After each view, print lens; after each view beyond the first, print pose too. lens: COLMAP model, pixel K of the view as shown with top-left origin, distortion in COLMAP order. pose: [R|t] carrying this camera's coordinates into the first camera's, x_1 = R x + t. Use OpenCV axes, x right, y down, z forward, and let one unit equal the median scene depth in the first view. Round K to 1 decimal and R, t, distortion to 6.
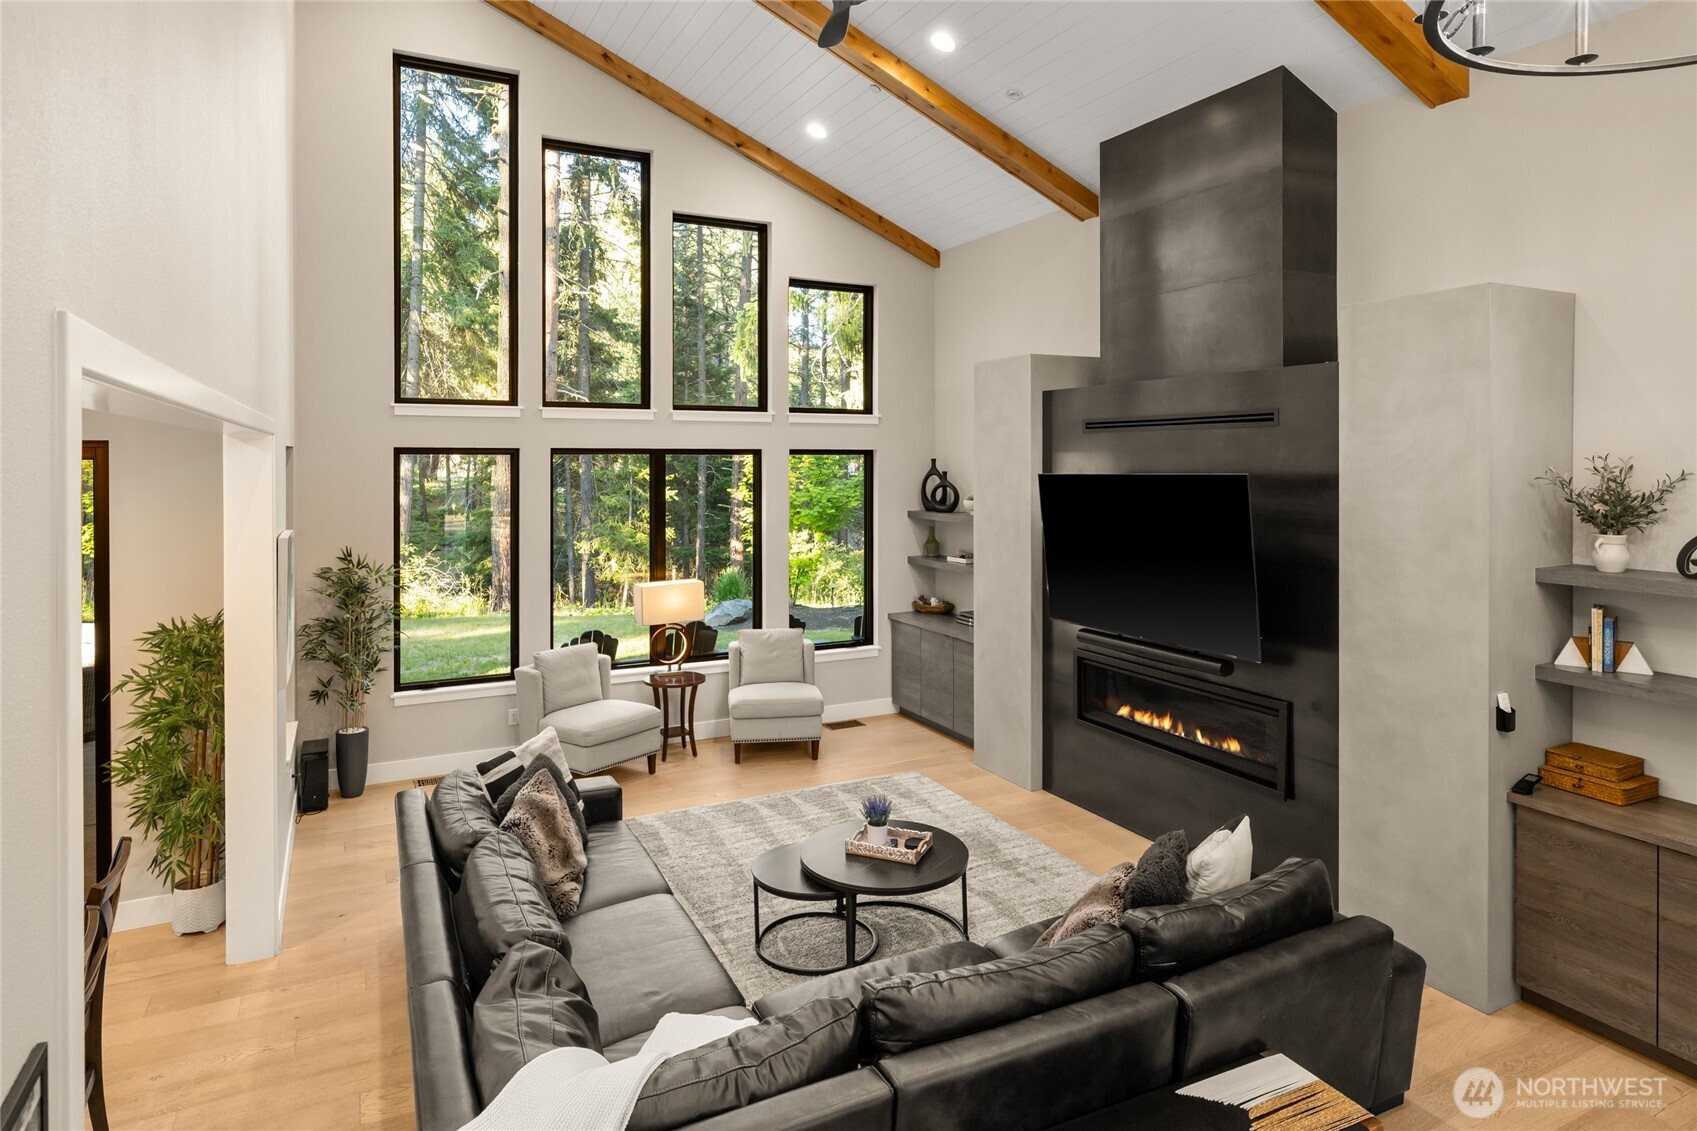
lens RADIAL K [[962.6, 0, 840.7], [0, 962.6, 467.2], [0, 0, 1]] dist [-0.002726, 0.016774]
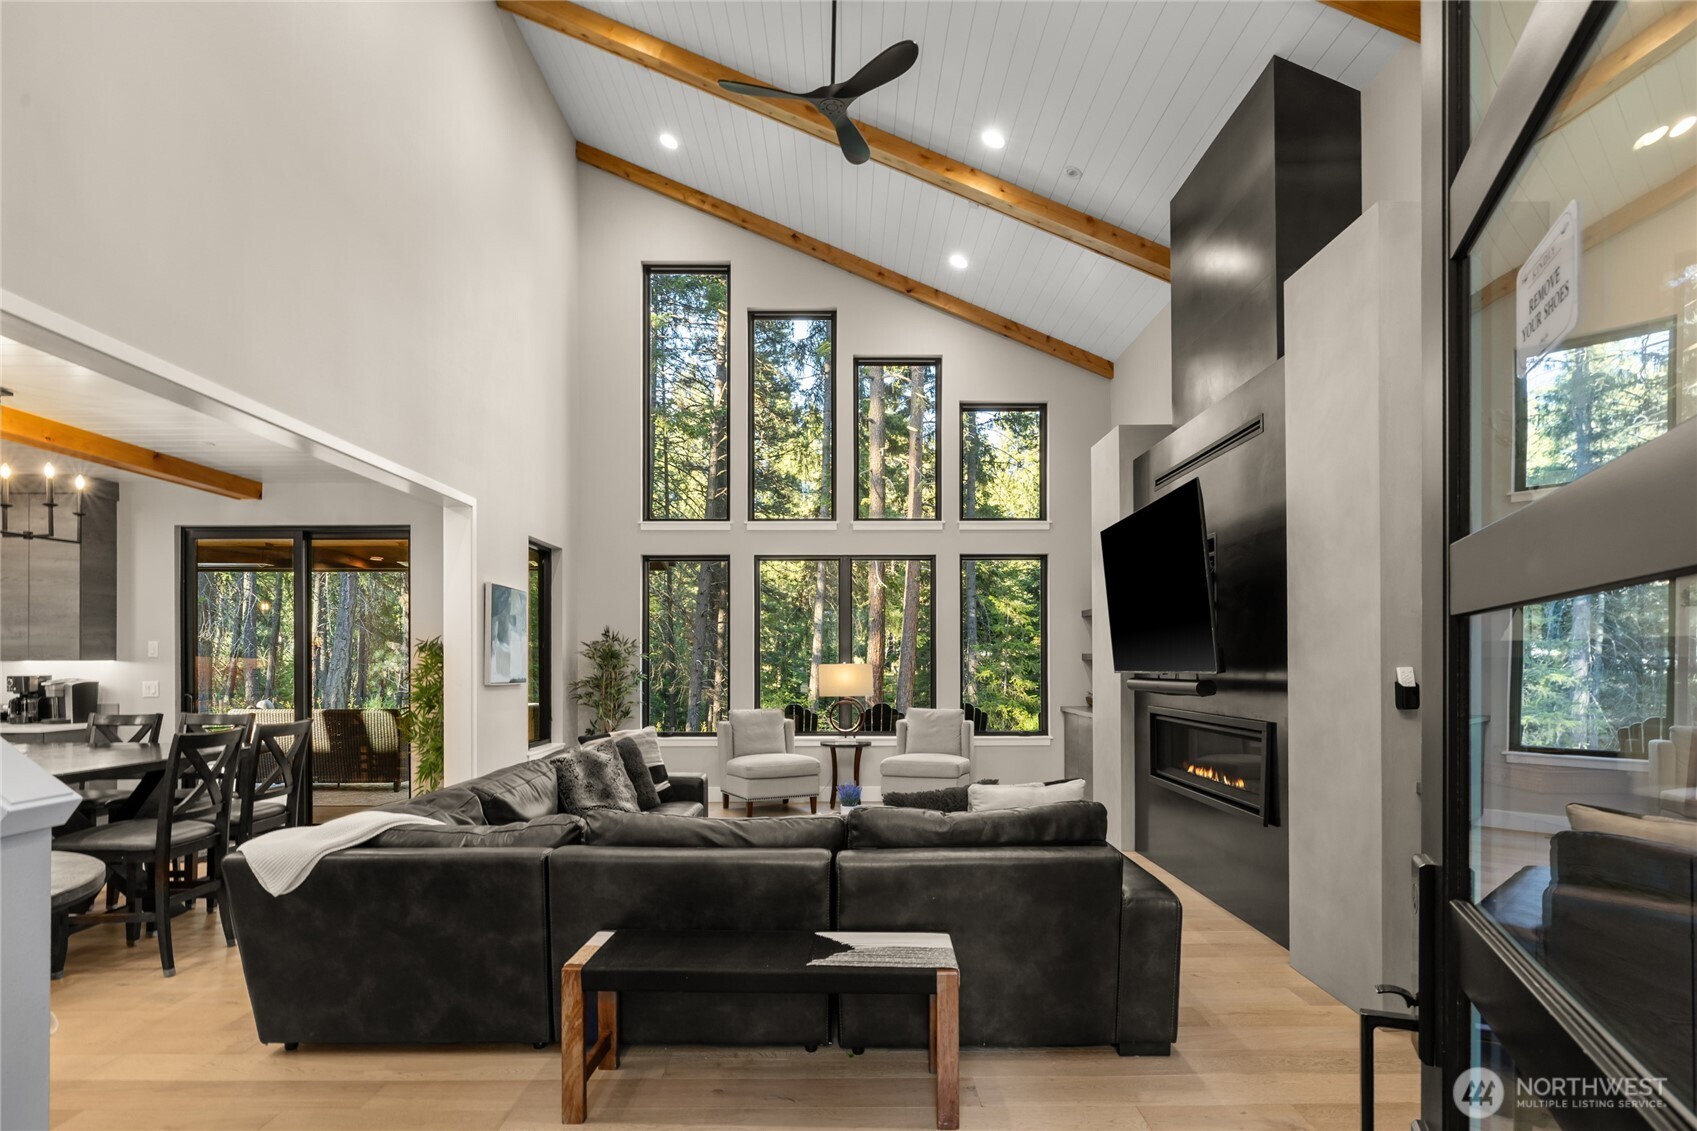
lens RADIAL K [[870.6, 0, 848.7], [0, 870.6, 652.6], [0, 0, 1]] dist [0.001880, 0.000371]
pose [[0.894945, -0.005053, -0.446147, 0.319215], [-0.002077, 0.999878, -0.015491, 0.127277], [0.446171, 0.014790, 0.894826, 0.037216]]
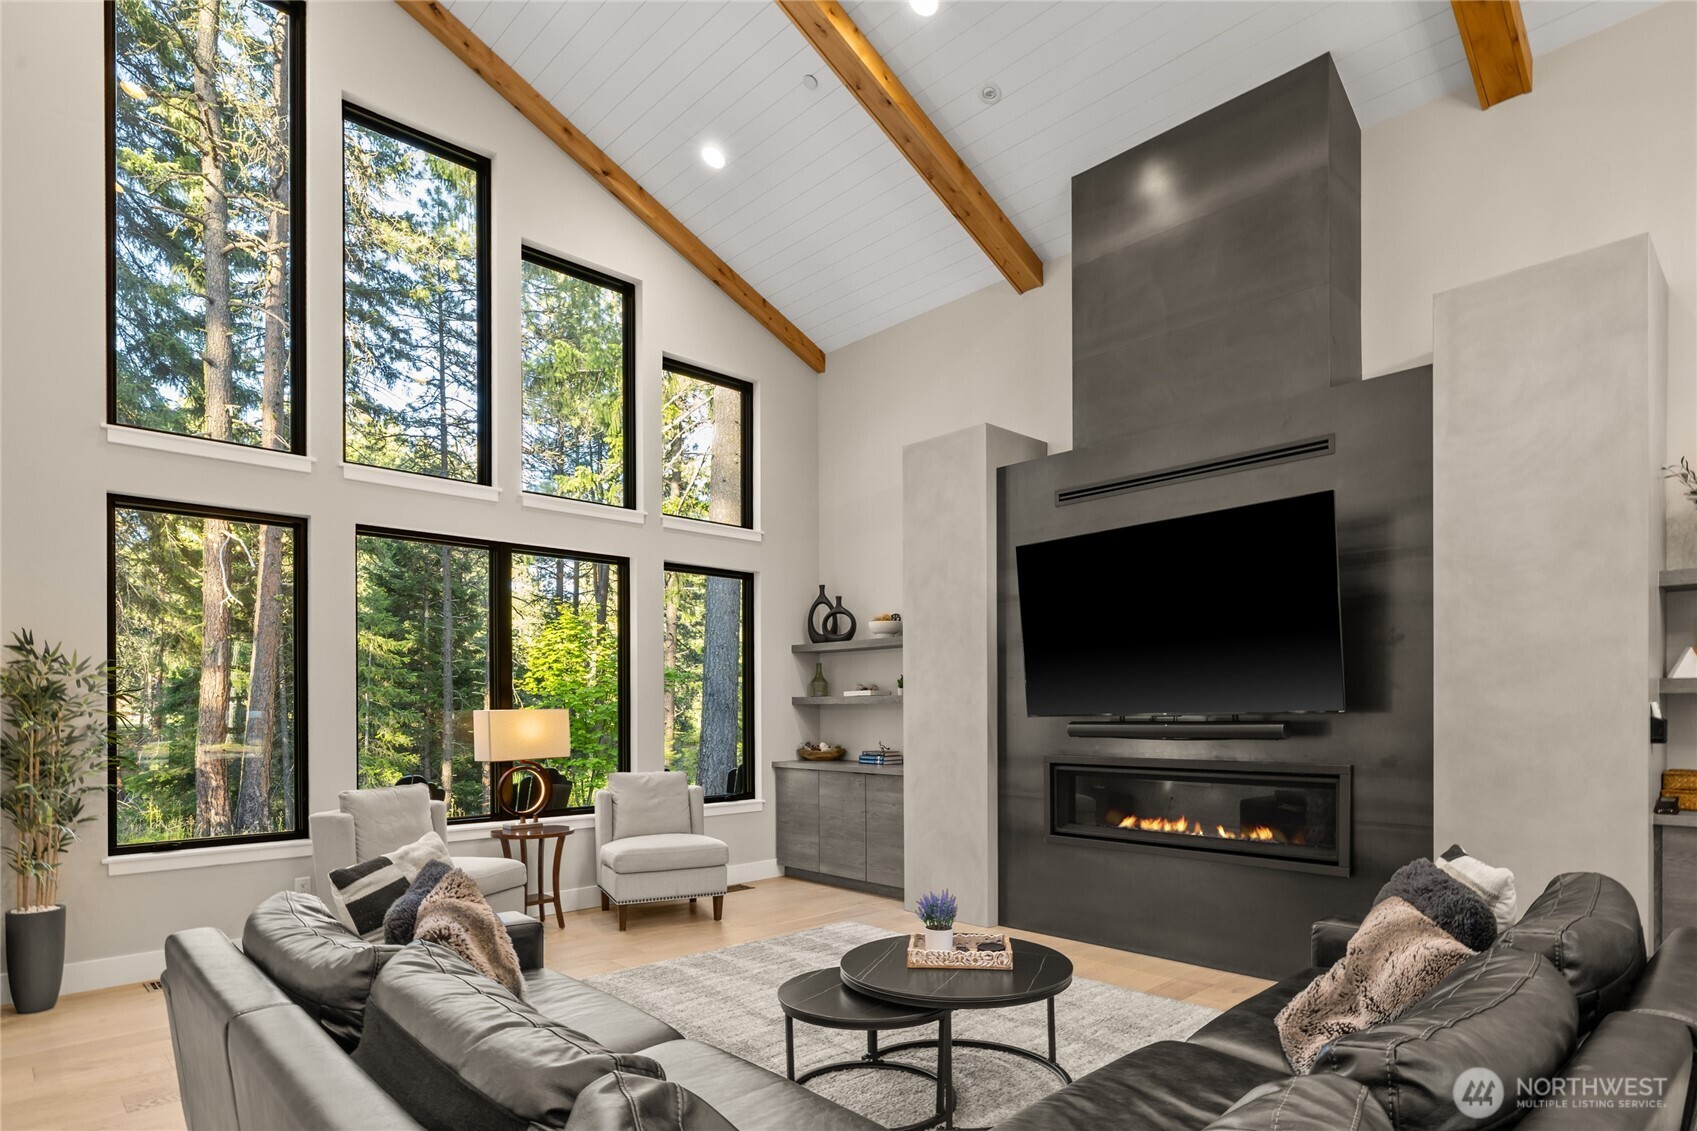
lens RADIAL K [[913.0, 0, 855.1], [0, 913.0, 713.3], [0, 0, 1]] dist [-0.000480, -0.000808]
pose [[0.956214, -0.005401, 0.292619, -0.142319], [0.006392, 0.999977, -0.002433, 0.131393], [-0.292599, 0.004197, 0.956226, 0.225284]]
